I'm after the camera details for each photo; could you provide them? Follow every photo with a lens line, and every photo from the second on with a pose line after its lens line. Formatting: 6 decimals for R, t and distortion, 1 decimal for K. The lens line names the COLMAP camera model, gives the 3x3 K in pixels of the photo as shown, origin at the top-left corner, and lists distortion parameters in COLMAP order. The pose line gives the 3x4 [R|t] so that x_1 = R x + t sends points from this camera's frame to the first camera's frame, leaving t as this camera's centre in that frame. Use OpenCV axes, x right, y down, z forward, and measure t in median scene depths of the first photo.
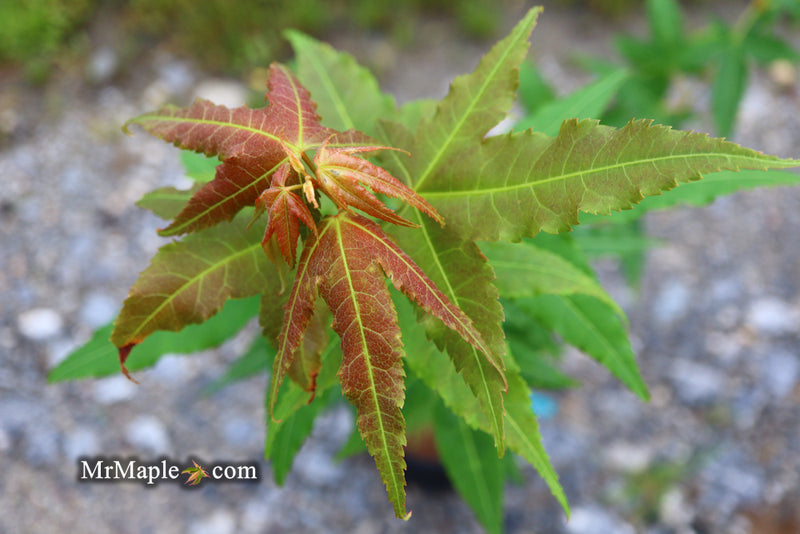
lens RADIAL K [[1025.4, 0, 410.0], [0, 1025.4, 256.2], [0, 0, 1]] dist [0.018921, 0.035156]
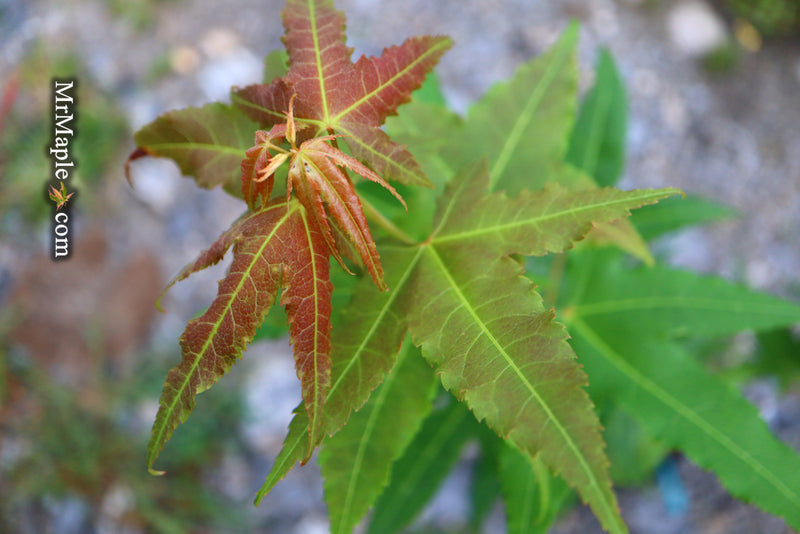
lens RADIAL K [[1025.4, 0, 410.0], [0, 1025.4, 256.2], [0, 0, 1]] dist [0.018921, 0.035156]
pose [[0.659427, 0.708483, -0.251412, 0.260552], [-0.673599, 0.705329, 0.220850, -0.274965], [0.333797, 0.023716, 0.942347, 0.152443]]
